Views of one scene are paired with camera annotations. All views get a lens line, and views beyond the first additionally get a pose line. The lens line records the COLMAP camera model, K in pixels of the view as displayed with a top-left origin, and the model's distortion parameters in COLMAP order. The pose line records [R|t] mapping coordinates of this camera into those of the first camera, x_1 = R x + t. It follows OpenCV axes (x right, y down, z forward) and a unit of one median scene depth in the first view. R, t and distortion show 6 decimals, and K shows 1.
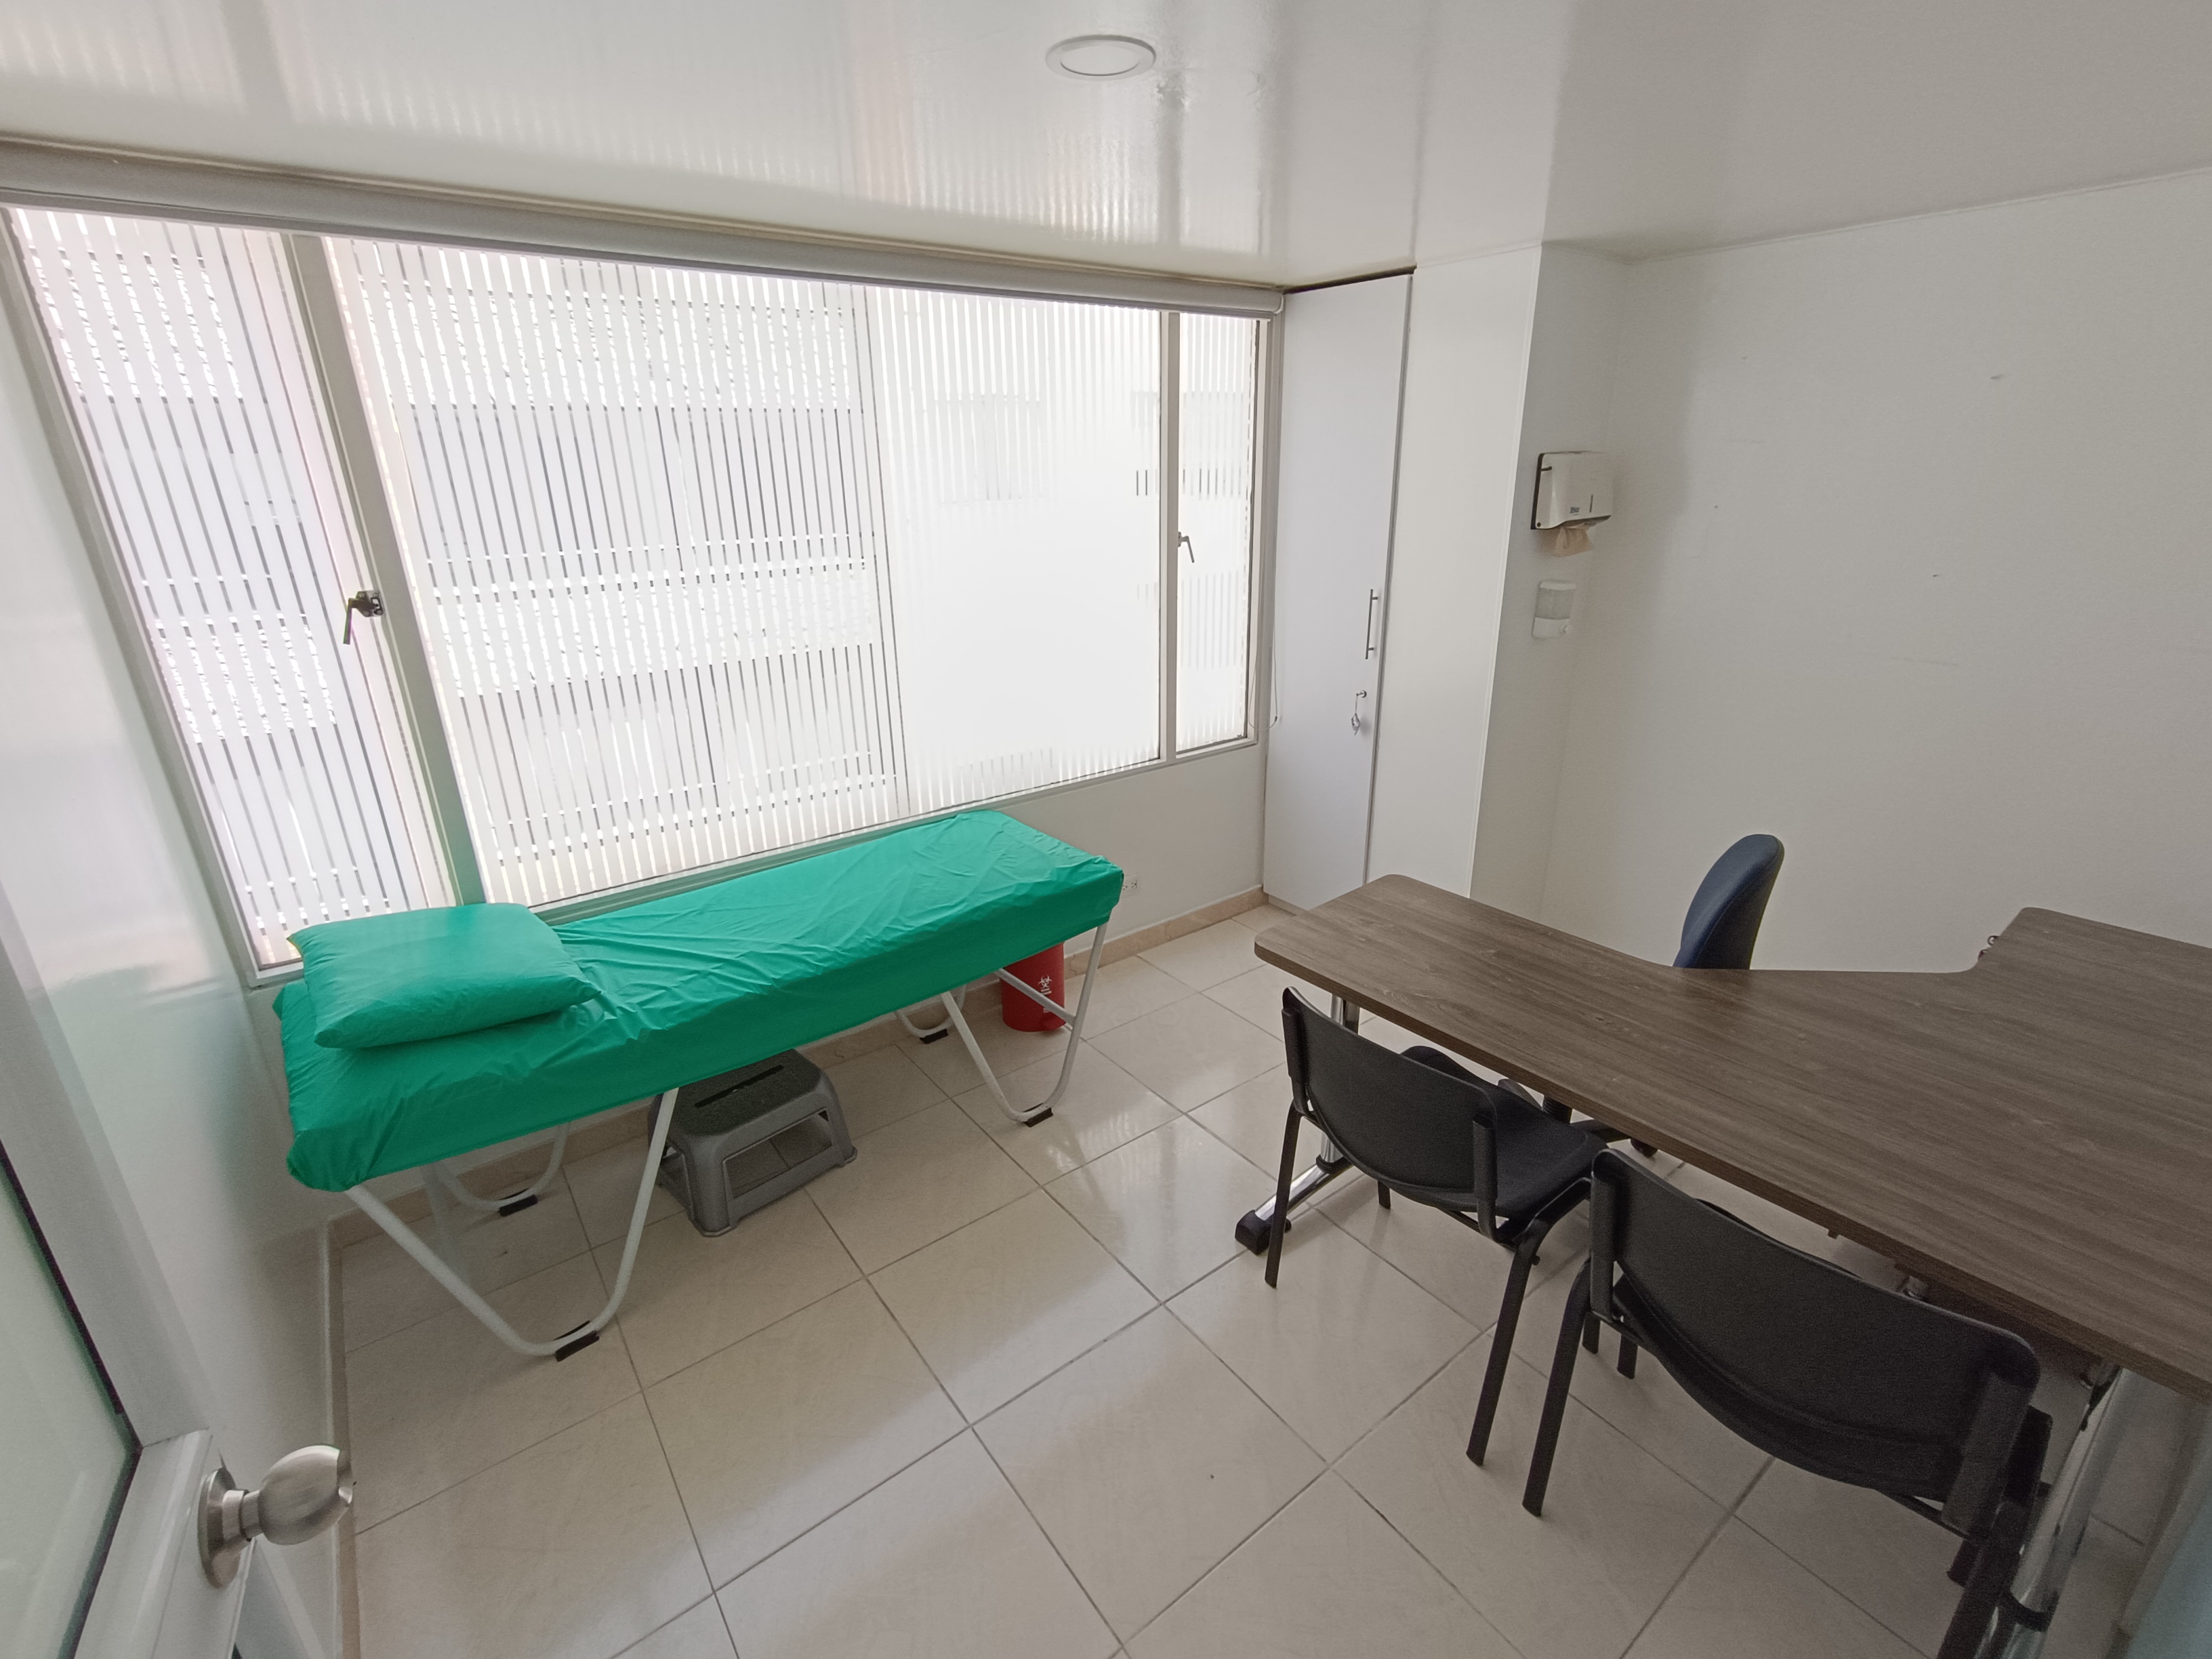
lens RADIAL K [[994.7, 0, 1104.2], [0, 994.7, 805.4], [0, 0, 1]] dist [-0.020671, 0.006675]
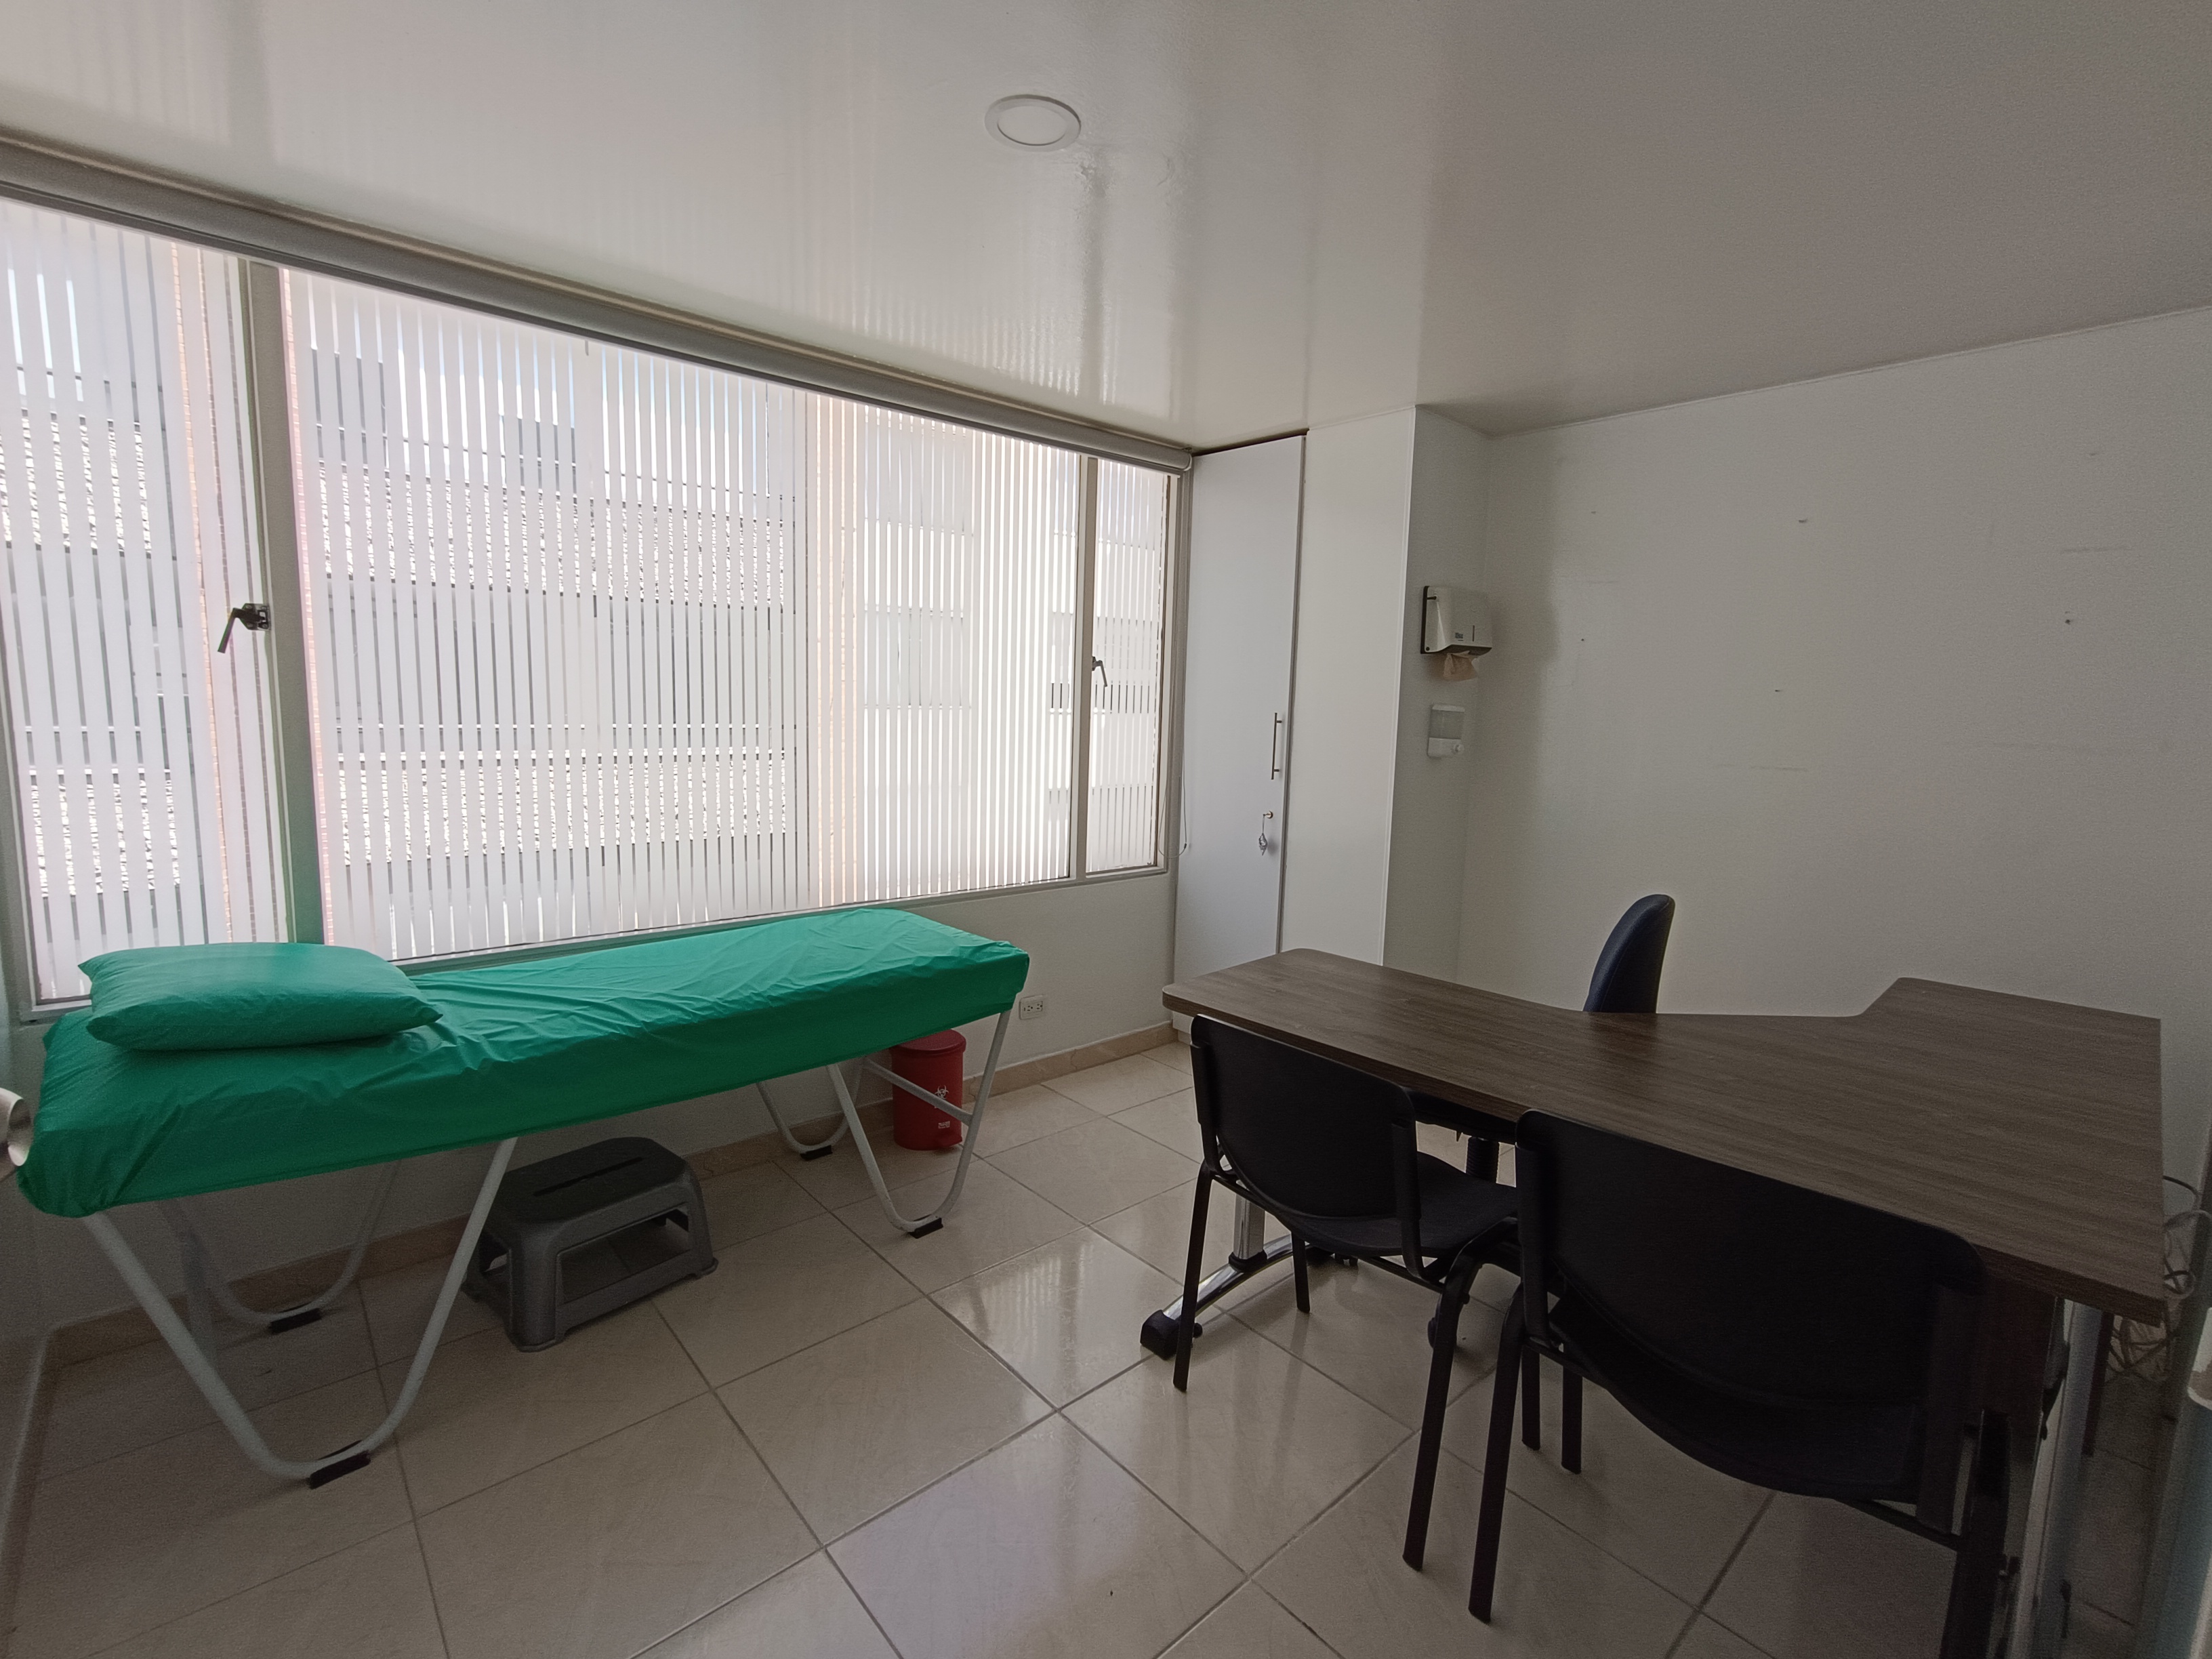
lens RADIAL K [[994.7, 0, 1104.2], [0, 994.7, 805.4], [0, 0, 1]] dist [-0.020671, 0.006675]
pose [[0.995797, 0.035867, 0.084278, 0.006103], [-0.016456, 0.975226, -0.220598, 0.152809], [-0.090102, 0.218284, 0.971717, 0.026532]]
